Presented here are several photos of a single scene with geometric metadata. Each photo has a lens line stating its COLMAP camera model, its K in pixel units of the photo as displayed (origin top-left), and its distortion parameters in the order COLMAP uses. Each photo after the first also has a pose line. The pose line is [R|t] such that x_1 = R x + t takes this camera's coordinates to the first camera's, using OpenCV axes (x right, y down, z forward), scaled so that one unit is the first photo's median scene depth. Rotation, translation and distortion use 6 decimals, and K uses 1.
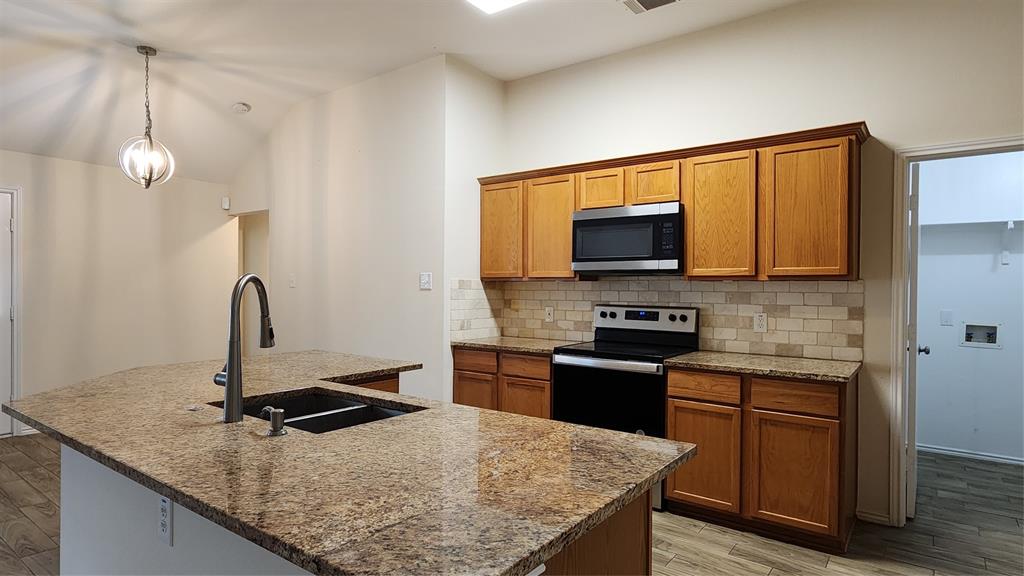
lens RADIAL K [[557.4, 0, 512.0], [0, 557.4, 288.0], [0, 0, 1]] dist [0.002806, -0.000057]
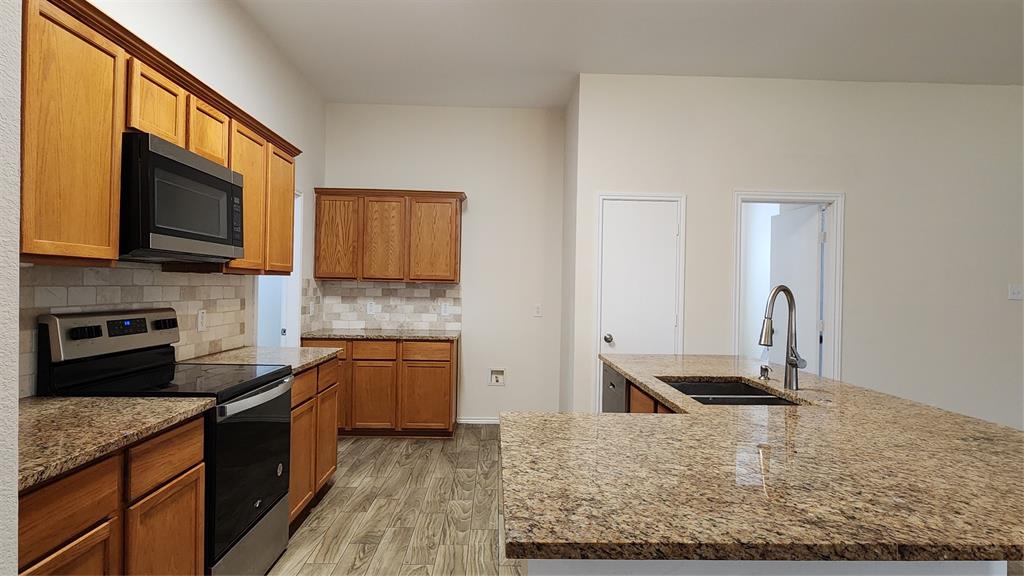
lens RADIAL K [[557.4, 0, 512.0], [0, 557.4, 288.0], [0, 0, 1]] dist [0.002806, -0.000057]
pose [[-0.632037, -0.020012, 0.774680, -0.527588], [-0.022932, 0.999712, 0.007115, -0.006420], [-0.774599, -0.013268, -0.632314, 1.134180]]
